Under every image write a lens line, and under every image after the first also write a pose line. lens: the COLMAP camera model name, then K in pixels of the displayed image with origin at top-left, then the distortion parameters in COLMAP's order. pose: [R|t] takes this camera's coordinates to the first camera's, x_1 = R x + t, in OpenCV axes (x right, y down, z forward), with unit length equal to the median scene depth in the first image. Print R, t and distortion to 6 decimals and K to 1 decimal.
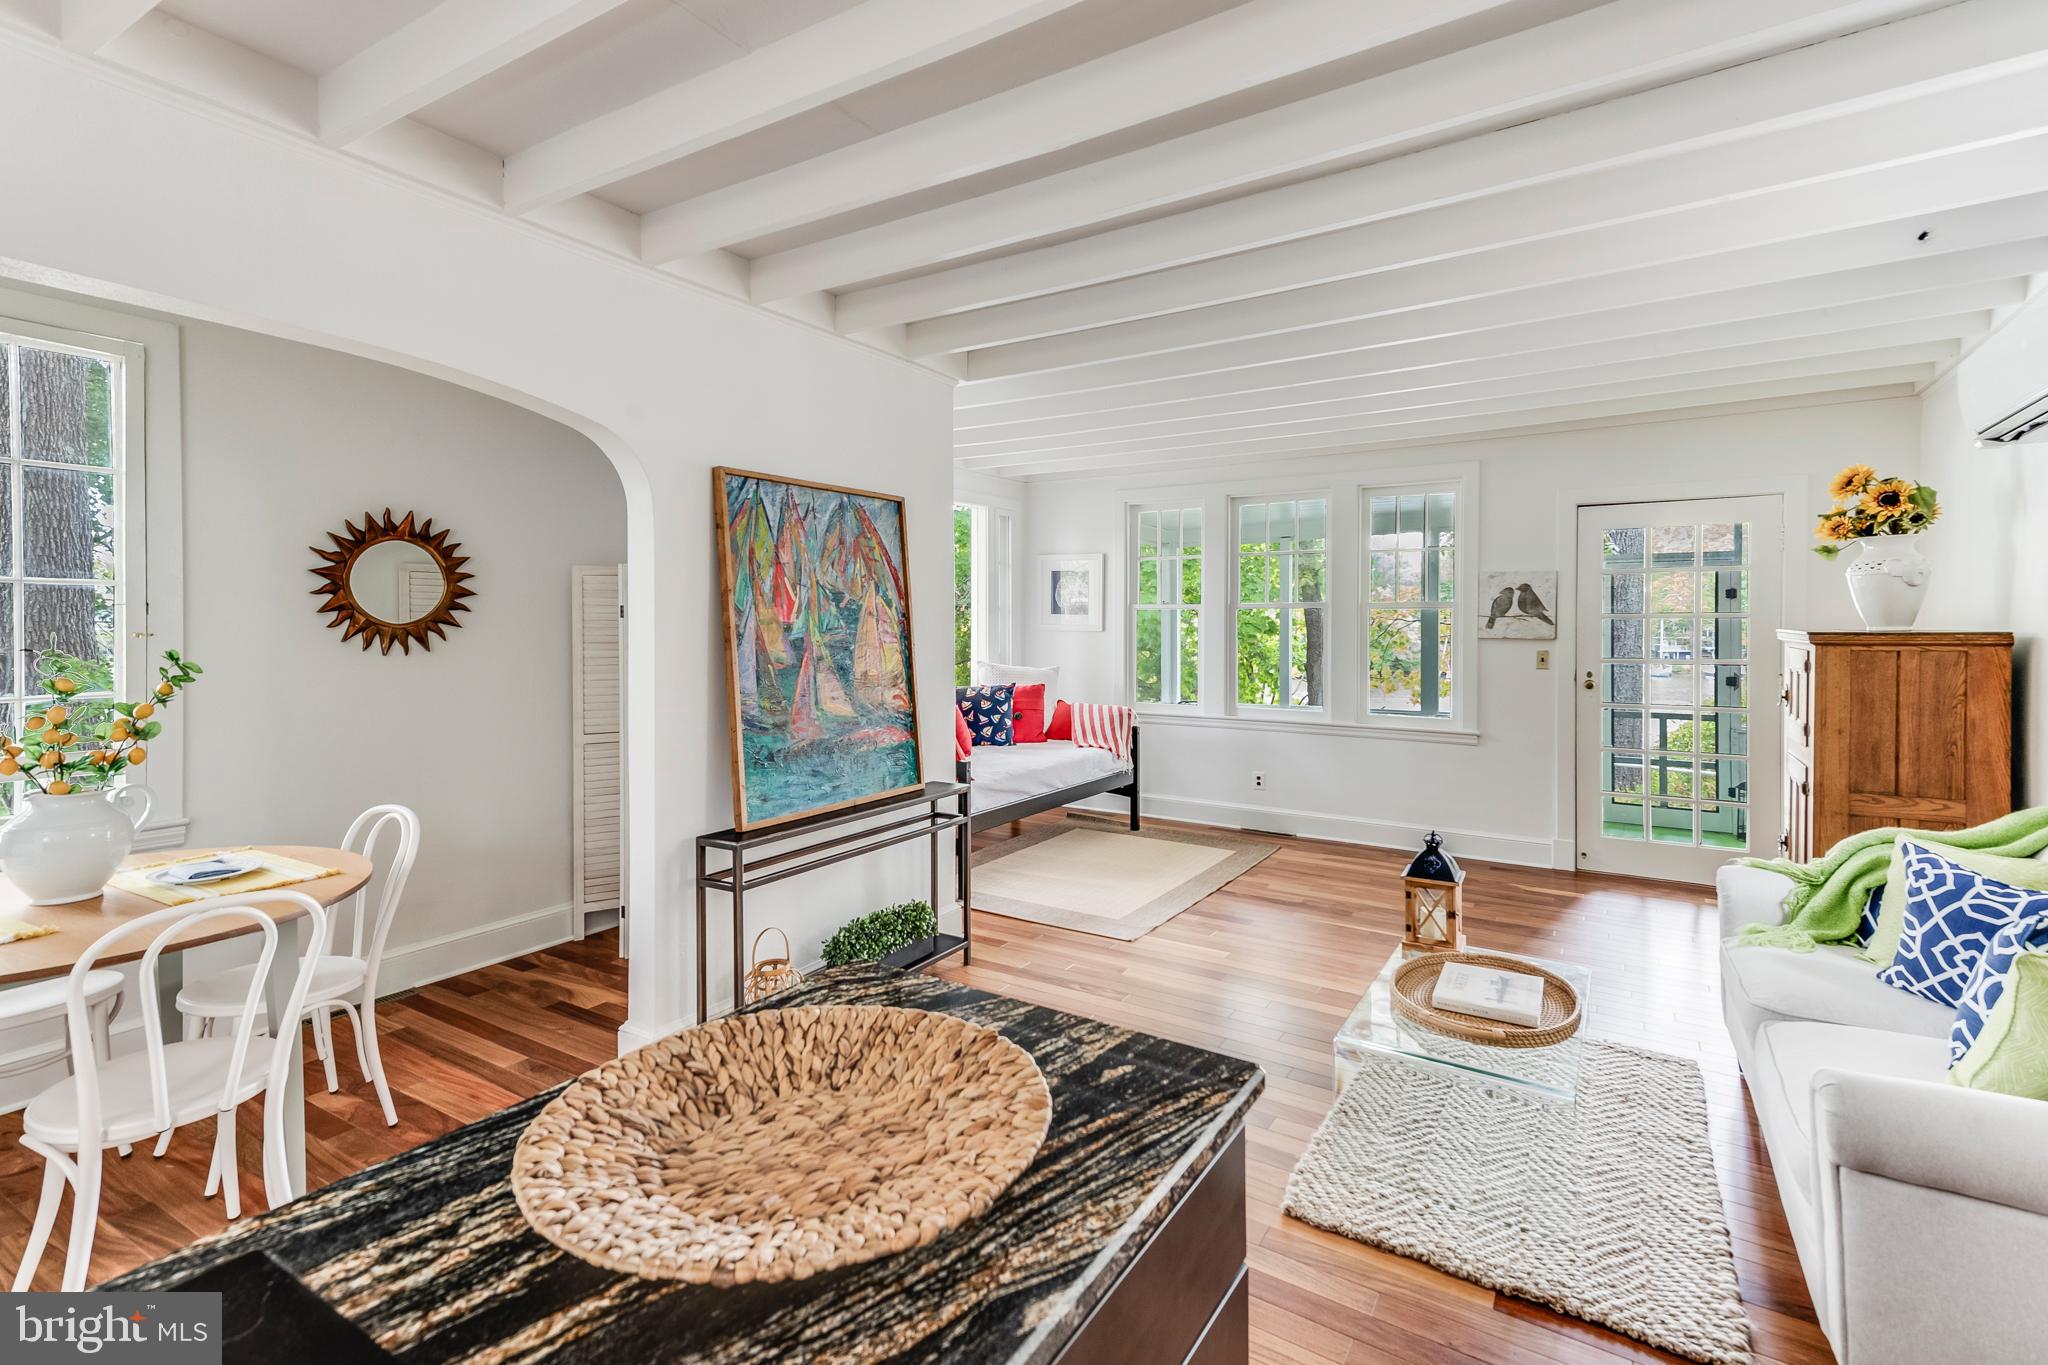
lens RADIAL K [[927.6, 0, 1030.3], [0, 927.6, 638.7], [0, 0, 1]] dist [0.025986, 0.002865]
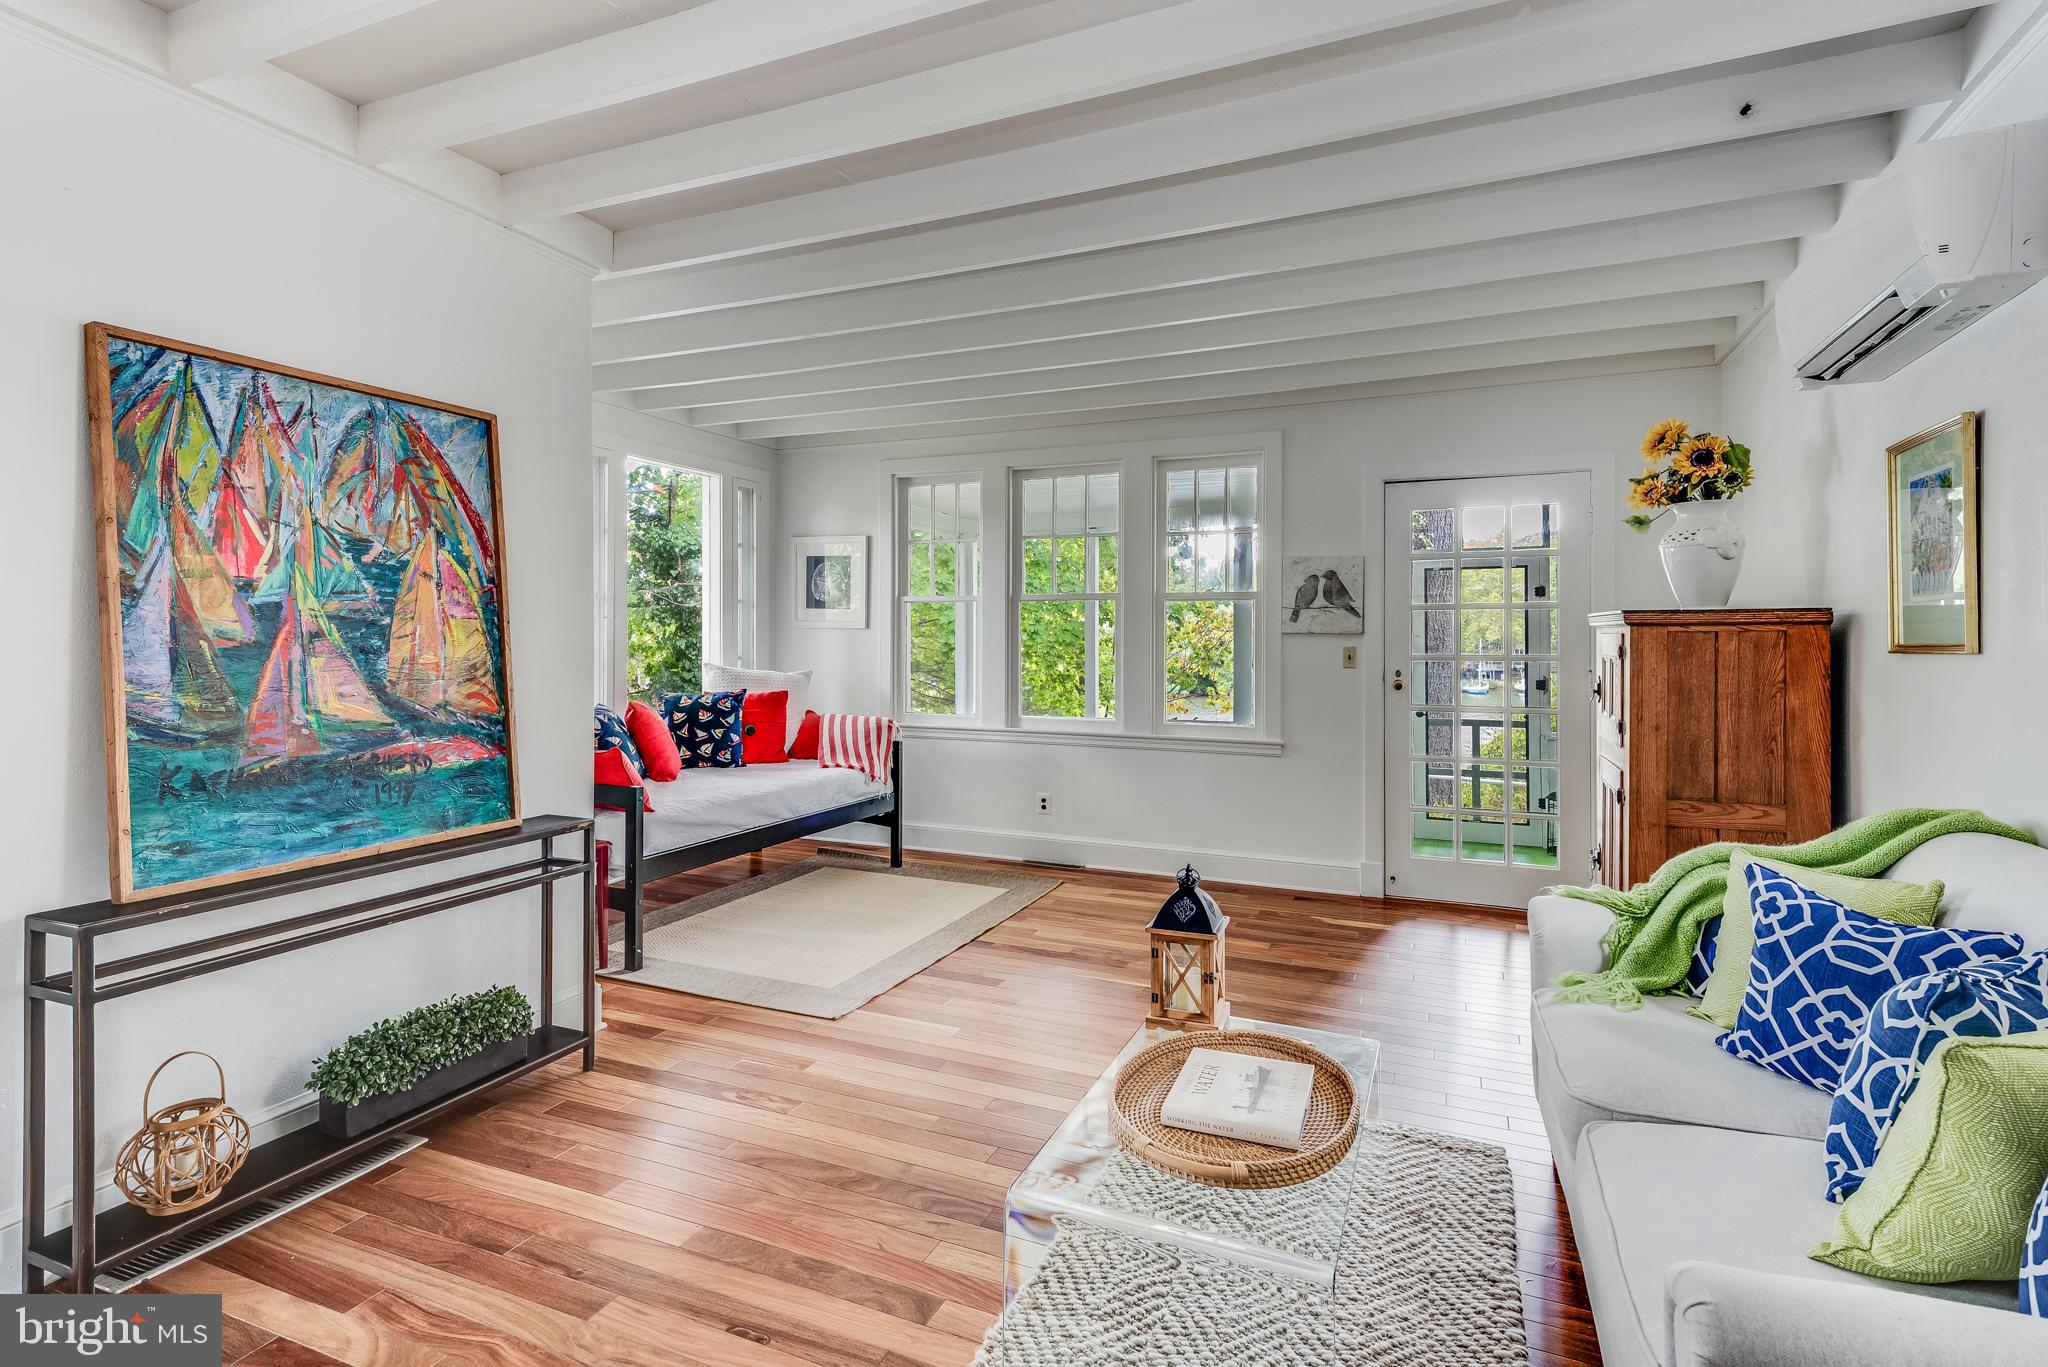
lens RADIAL K [[983.0, 0, 1013.7], [0, 983.0, 644.2], [0, 0, 1]] dist [0.012815, -0.001859]
pose [[0.988663, 0.002501, 0.150128, 0.155492], [-0.000591, 0.999918, -0.012766, 0.035195], [-0.150148, 0.012533, 0.988584, 0.213943]]
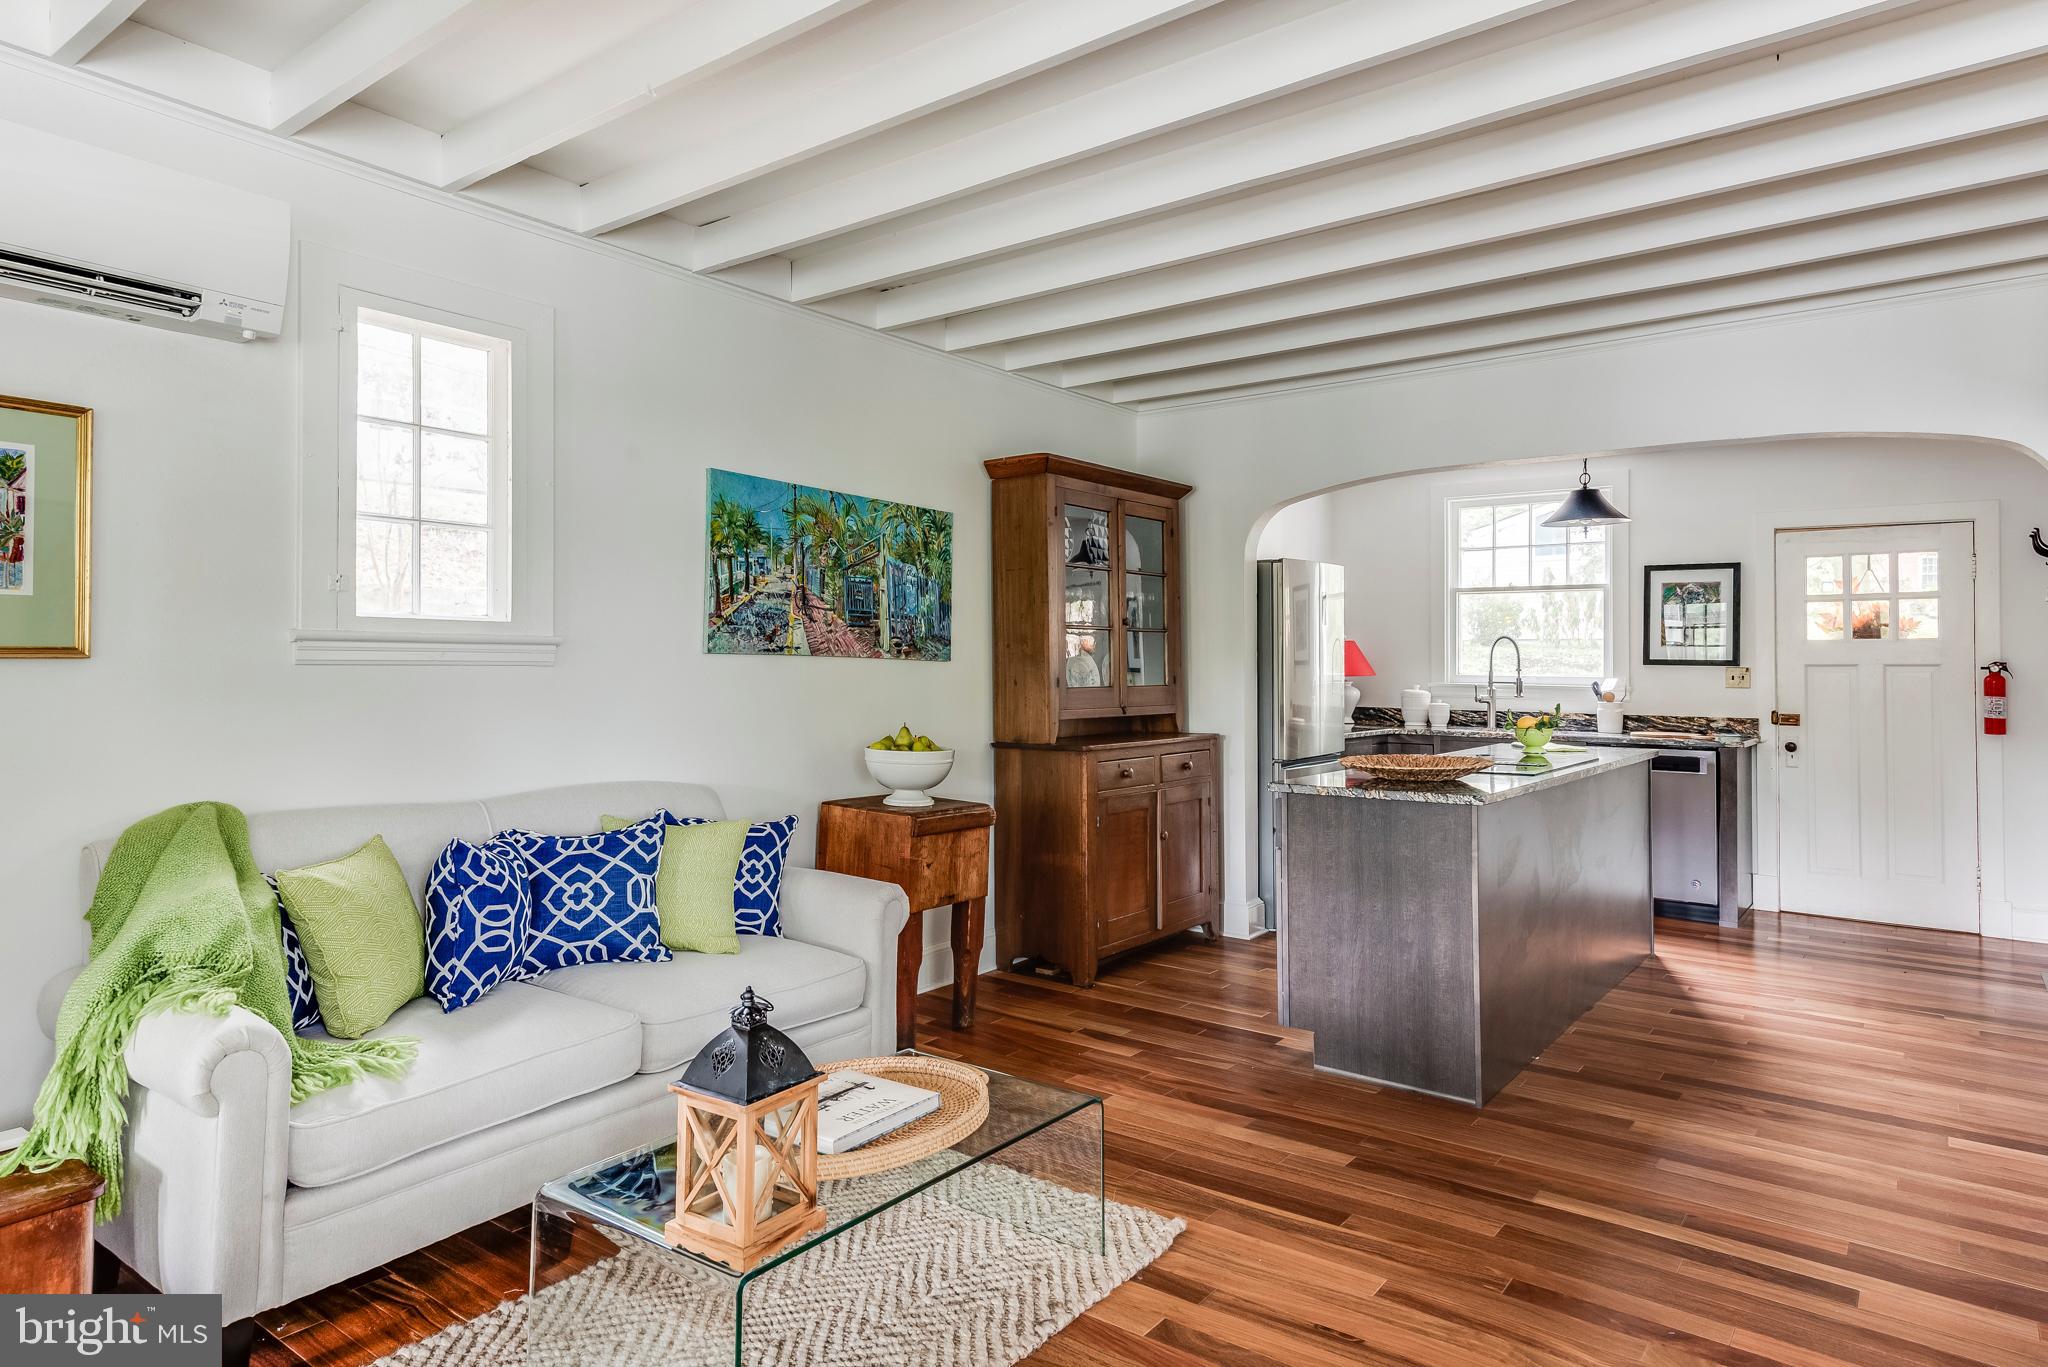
lens RADIAL K [[1219.6, 0, 990.8], [0, 1219.6, 645.6], [0, 0, 1]] dist [0.030589, -0.006815]
pose [[-0.994782, -0.000093, 0.102024, 0.214087], [-0.000988, 0.999961, -0.008722, 0.030849], [-0.102020, -0.008777, -0.994744, 1.424042]]
